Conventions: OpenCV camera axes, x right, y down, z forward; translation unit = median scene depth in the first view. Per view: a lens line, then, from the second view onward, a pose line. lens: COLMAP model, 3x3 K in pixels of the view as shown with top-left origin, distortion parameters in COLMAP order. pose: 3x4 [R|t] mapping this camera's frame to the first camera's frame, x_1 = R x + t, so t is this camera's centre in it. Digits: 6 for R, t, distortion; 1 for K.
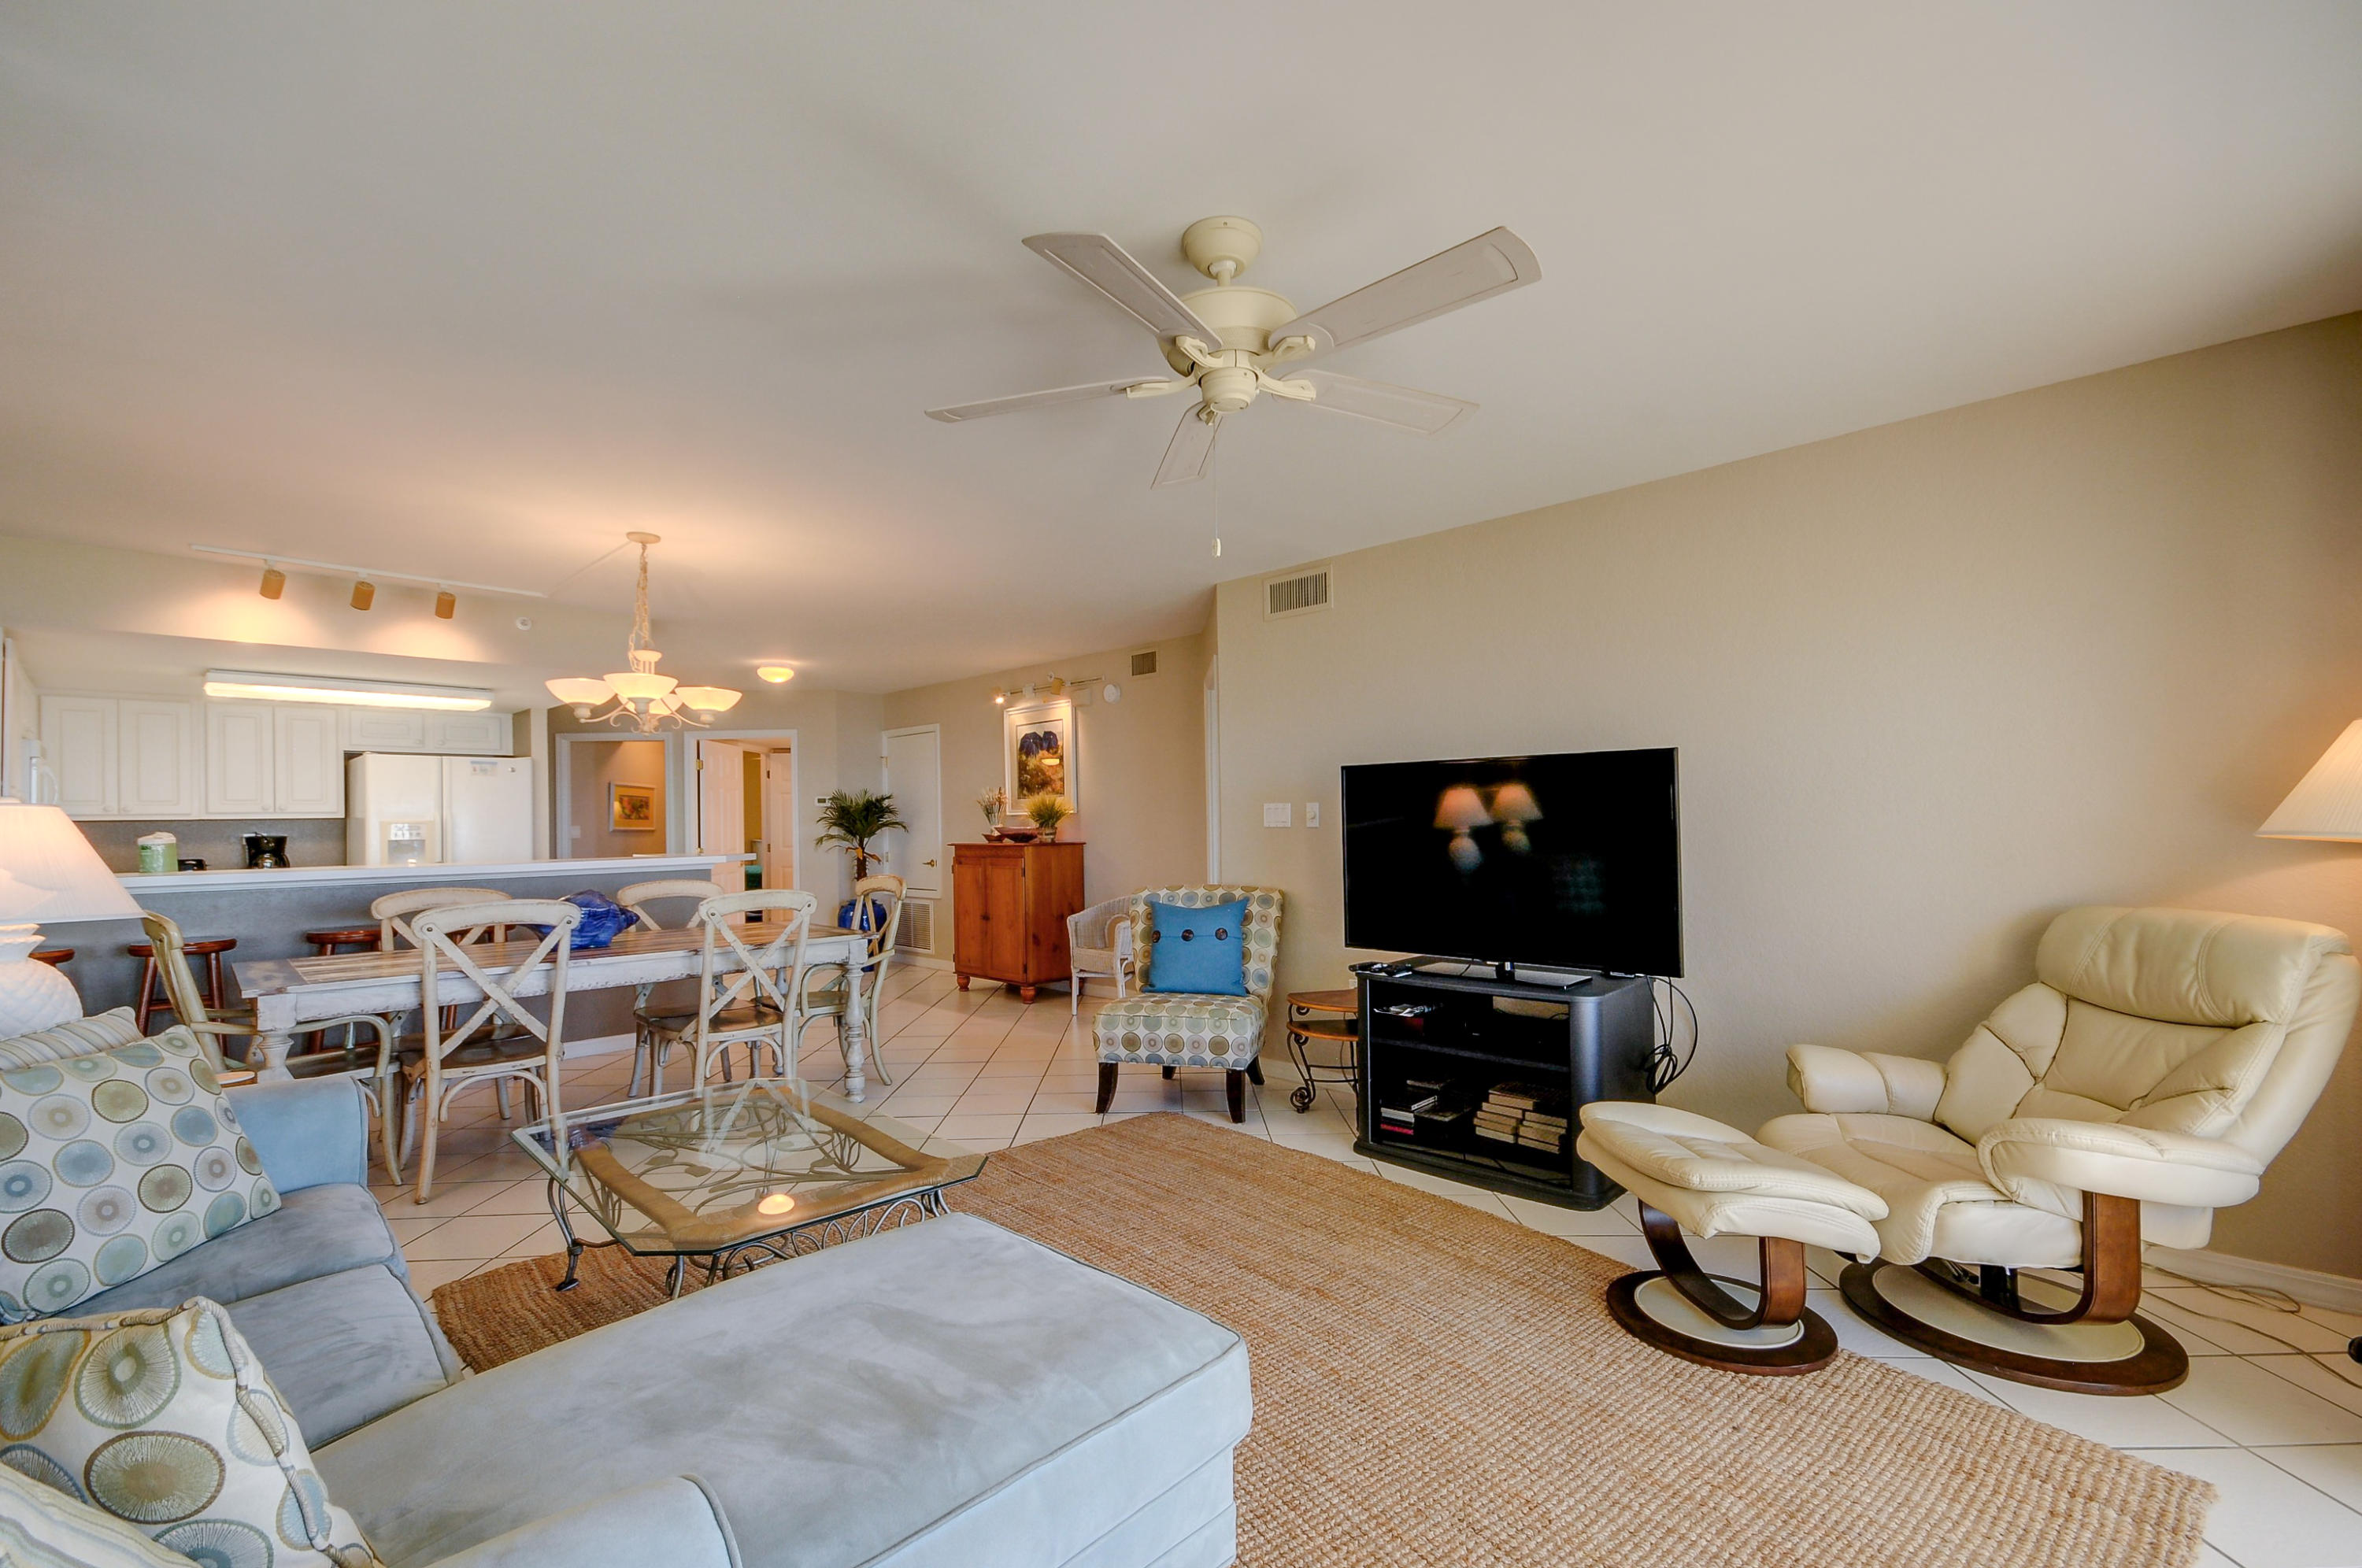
lens RADIAL K [[1026.9, 0, 1163.3], [0, 1026.9, 802.6], [0, 0, 1]] dist [0.018390, -0.007106]
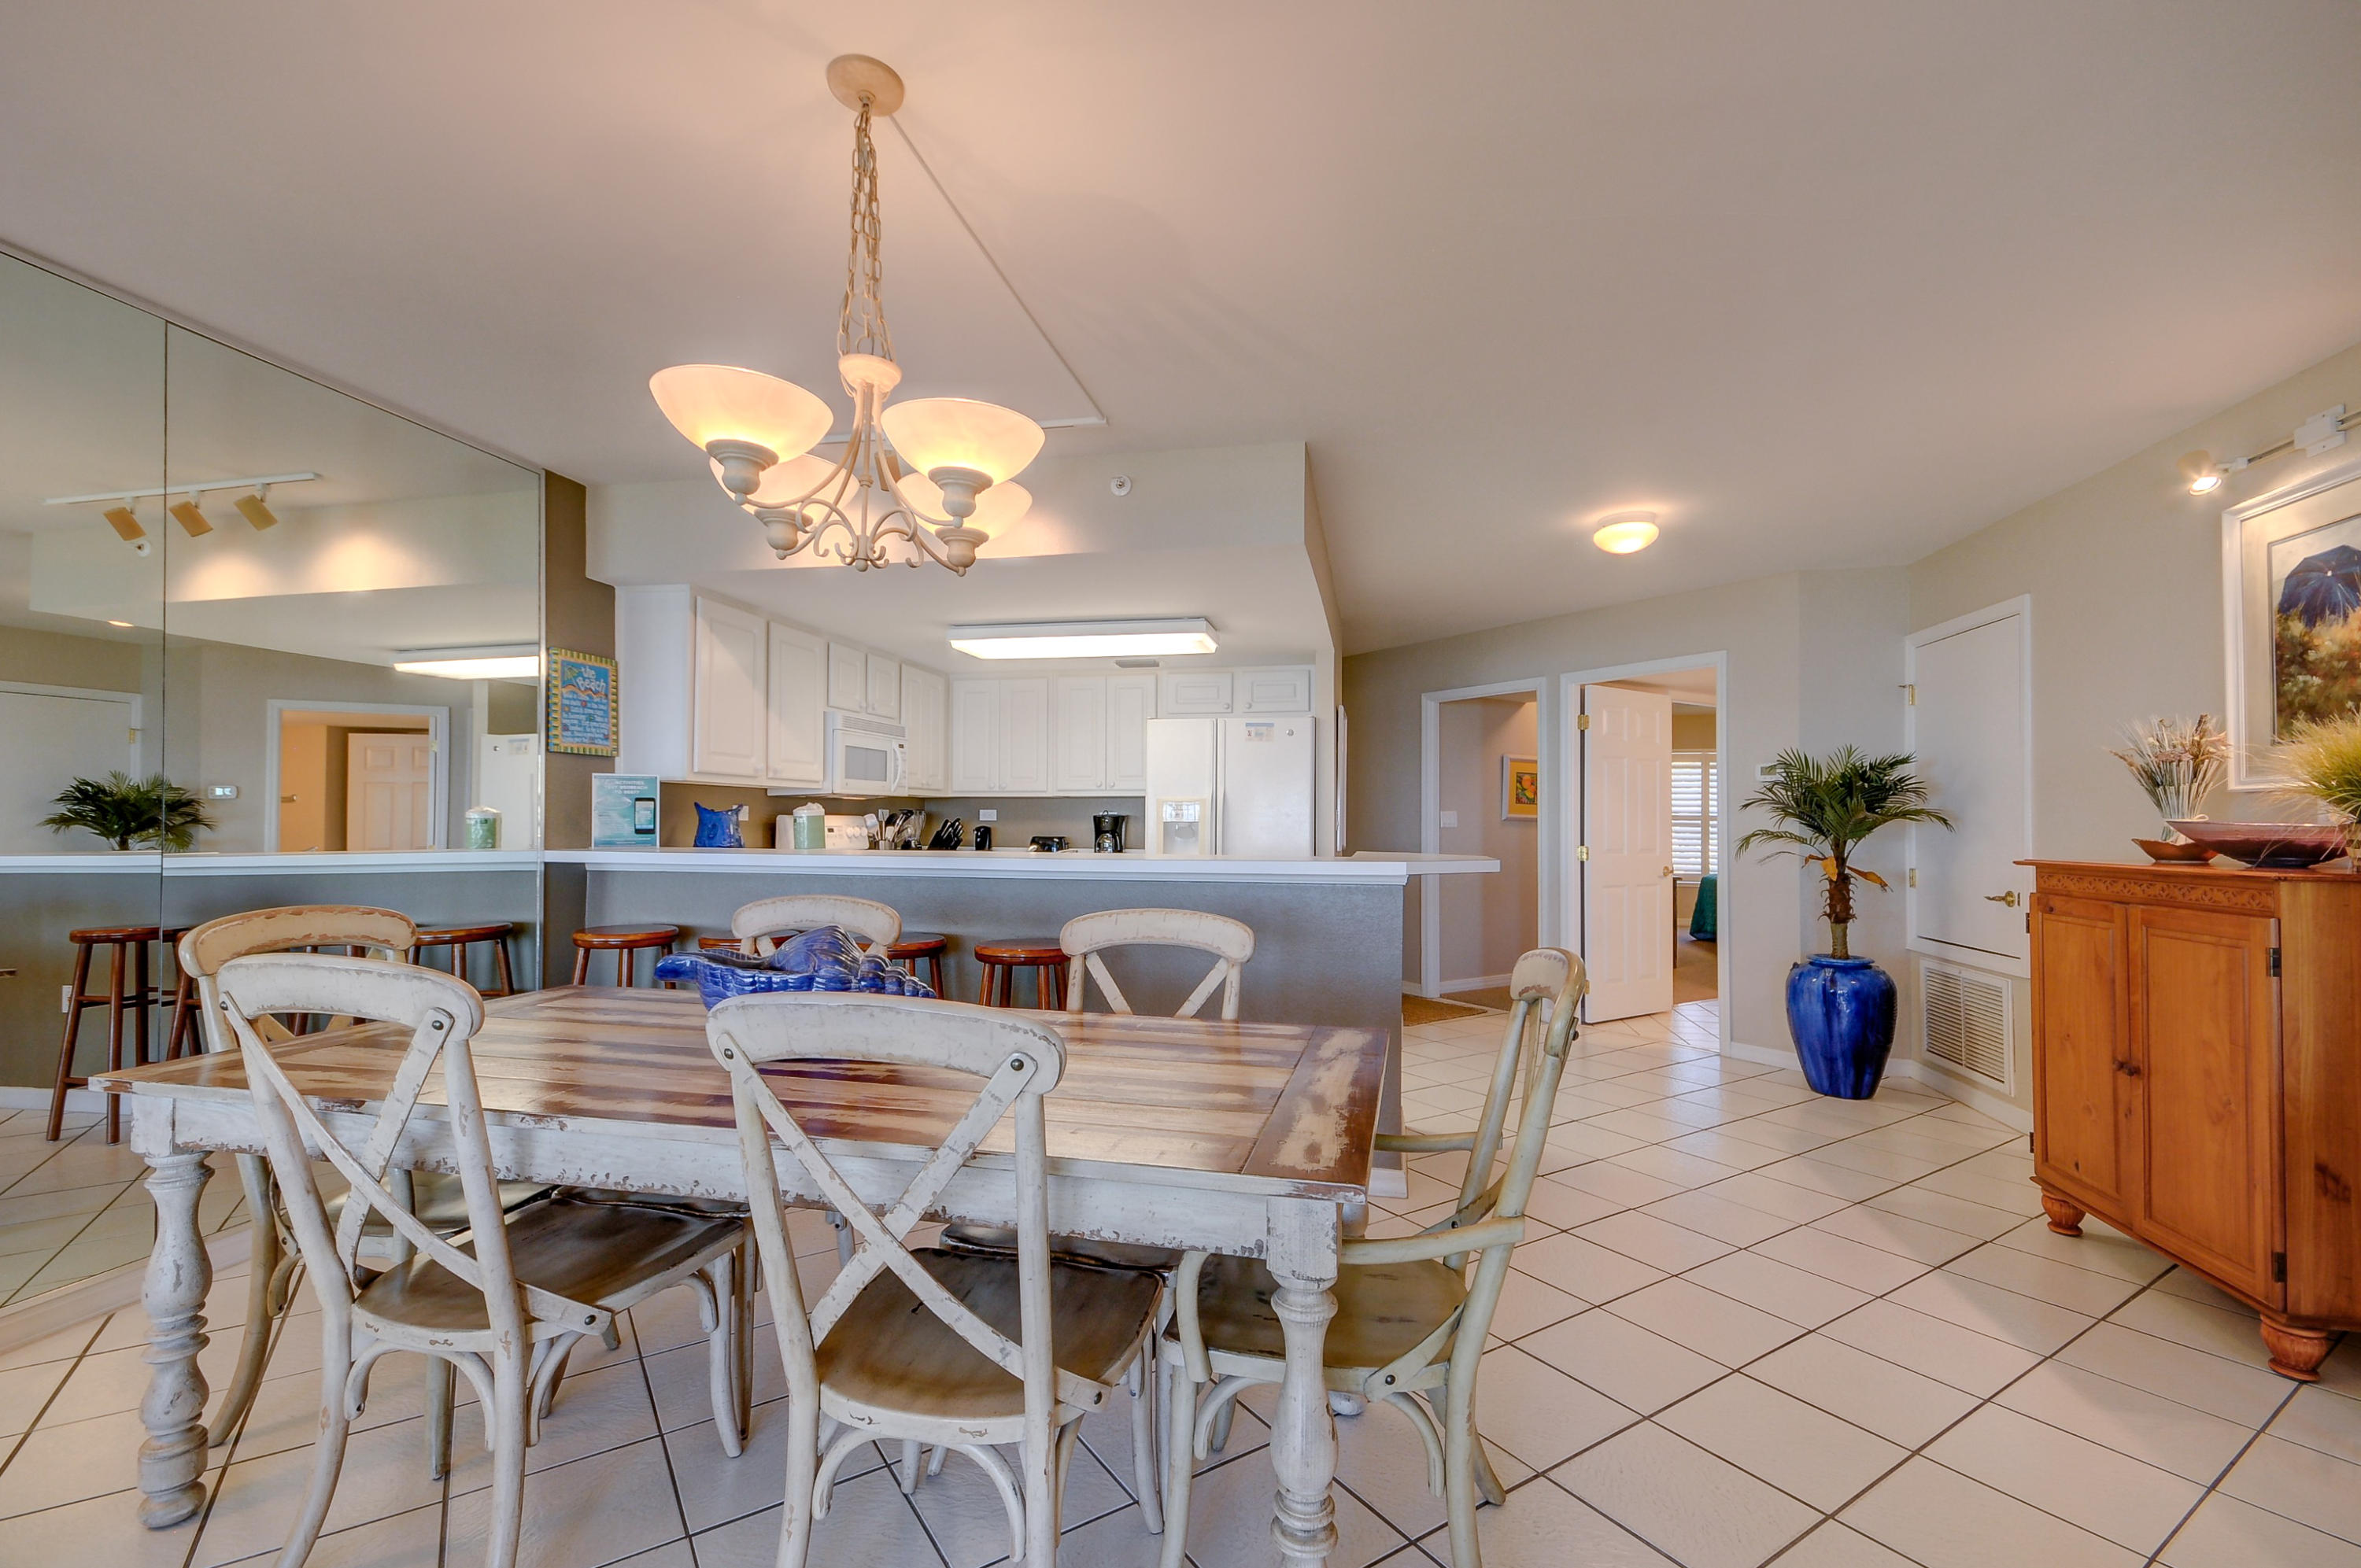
lens RADIAL K [[1026.5, 0, 1175.4], [0, 1026.5, 807.1], [0, 0, 1]] dist [0.018390, -0.007106]
pose [[0.549203, 0.007799, -0.835653, -0.051983], [-0.001106, 0.999962, 0.008606, 0.016218], [0.835689, -0.003802, 0.549191, 0.515095]]
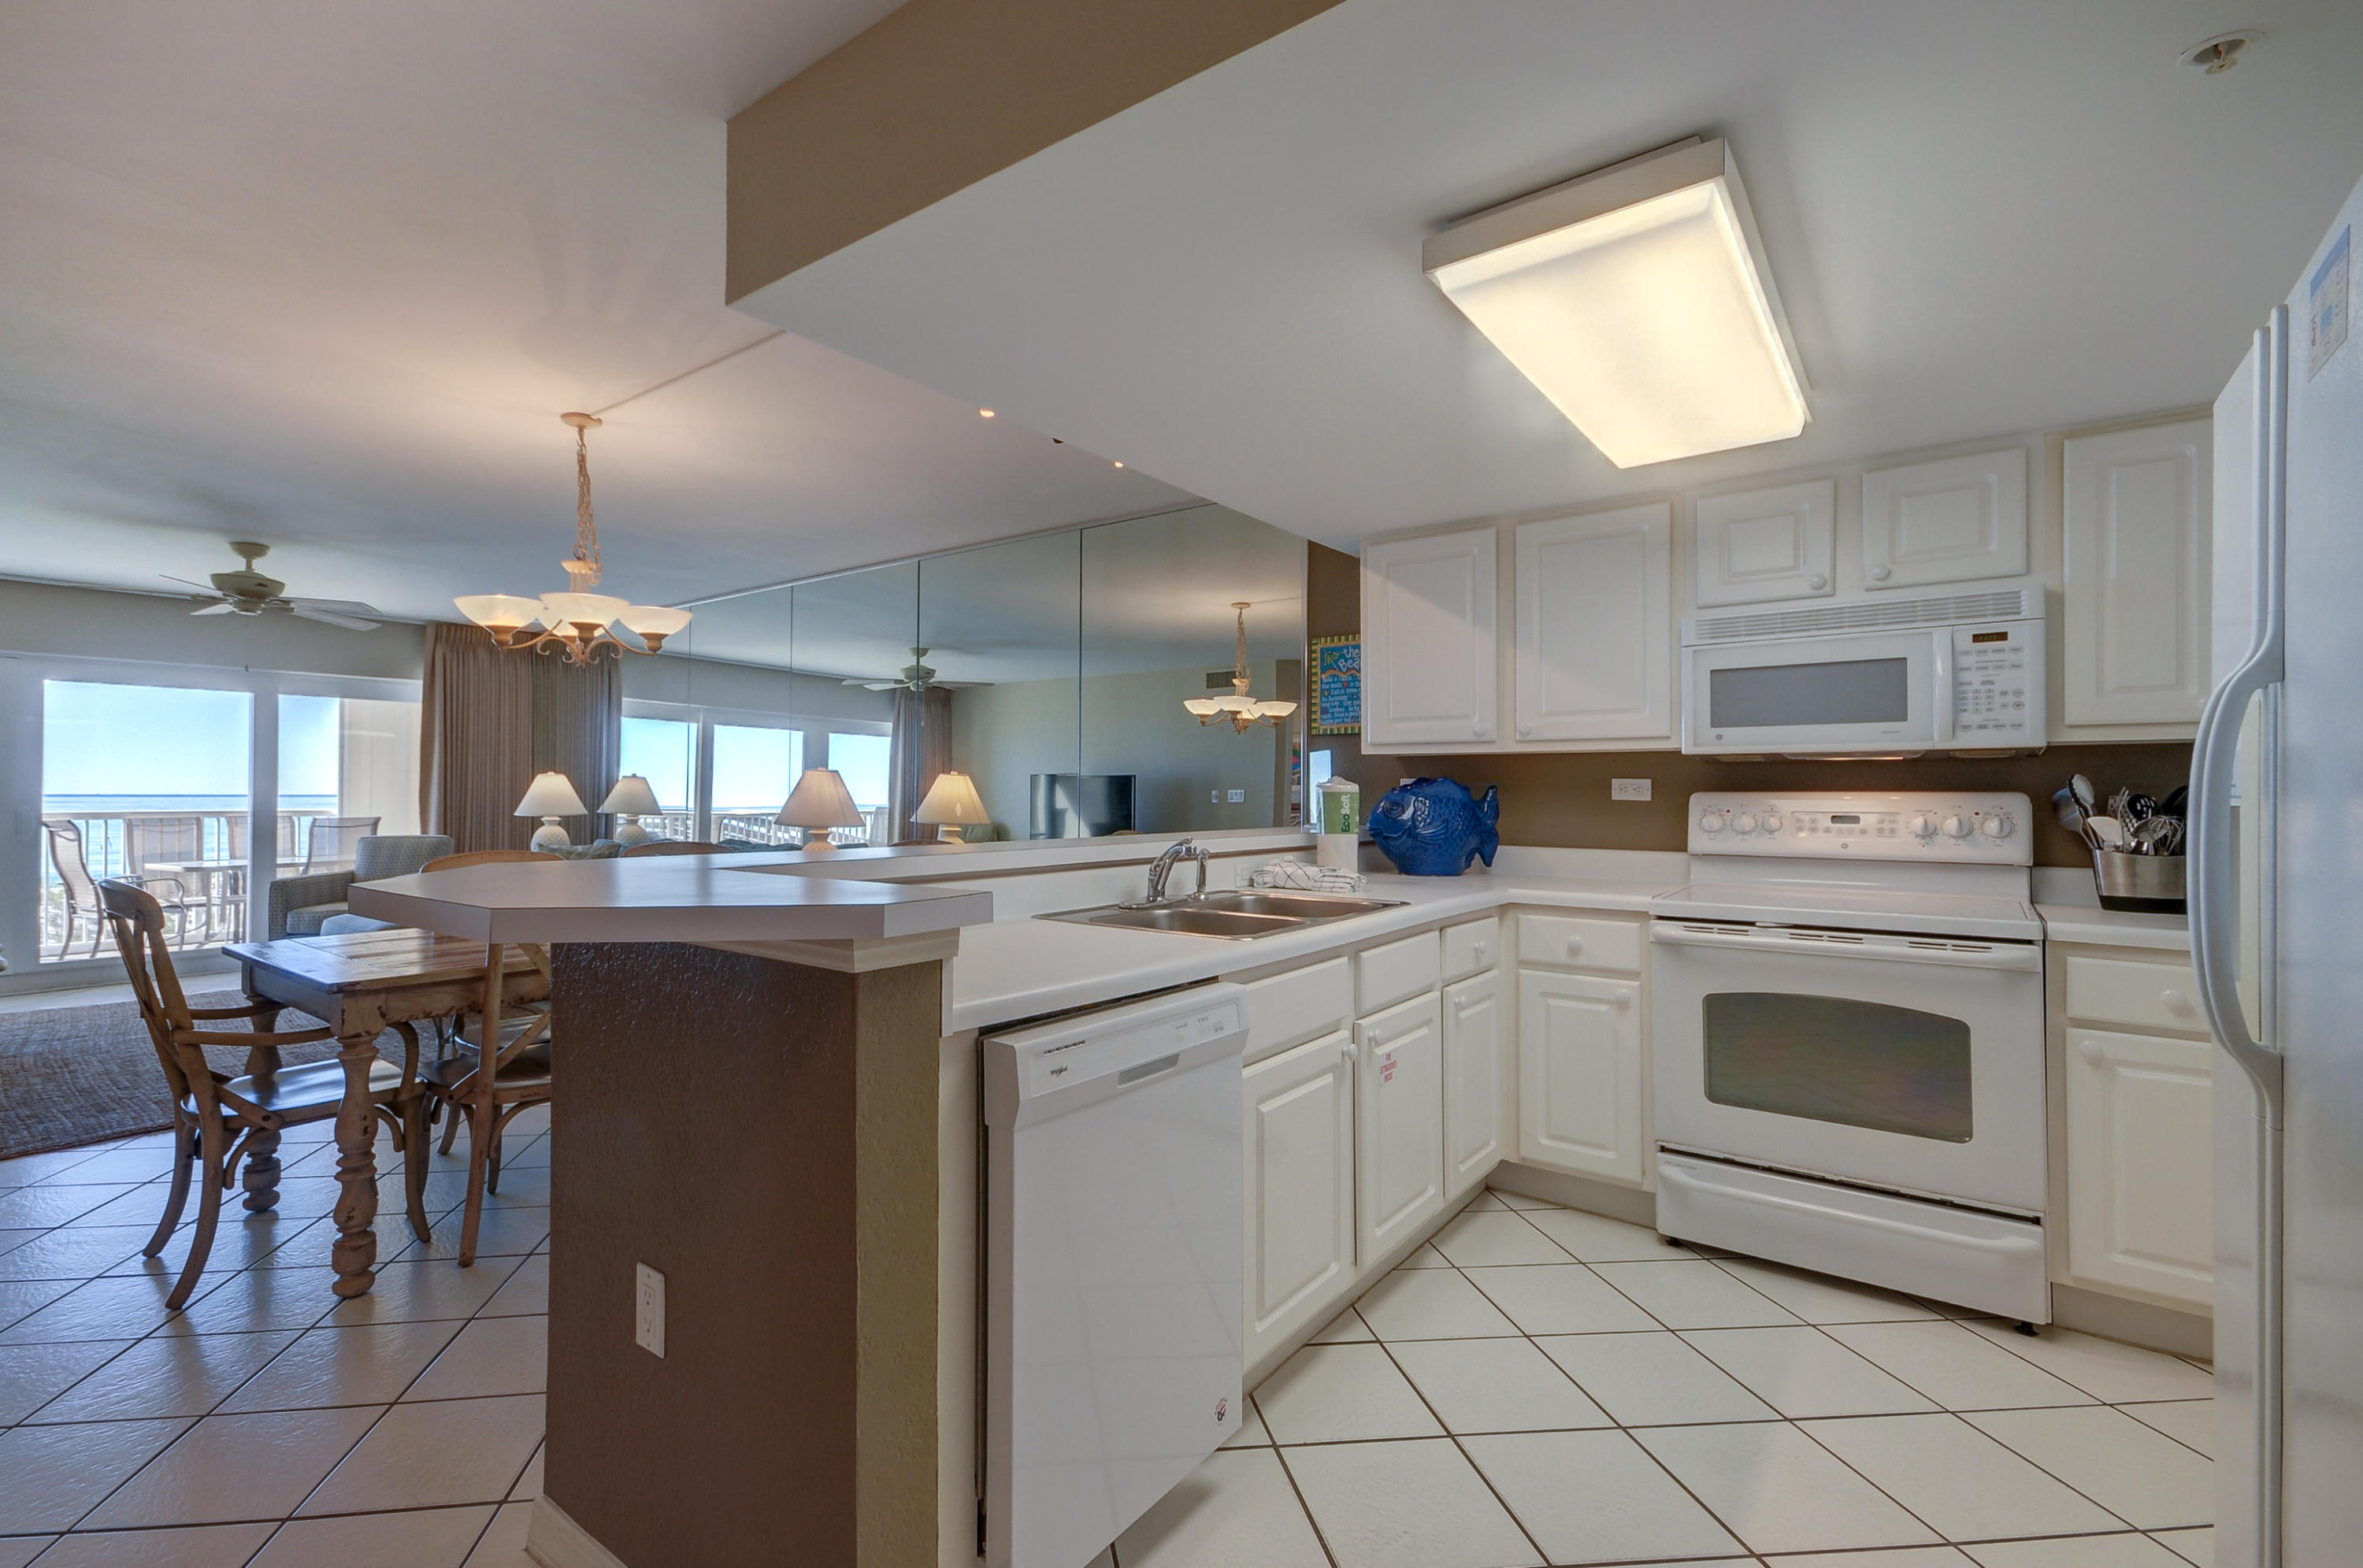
lens RADIAL K [[1027.4, 0, 1056.7], [0, 1027.4, 790.0], [0, 0, 1]] dist [0.018390, -0.007106]
pose [[-0.992838, 0.017065, -0.118241, -0.452132], [0.018654, 0.999750, -0.012344, 0.027323], [0.118001, -0.014462, -0.992908, 1.072575]]
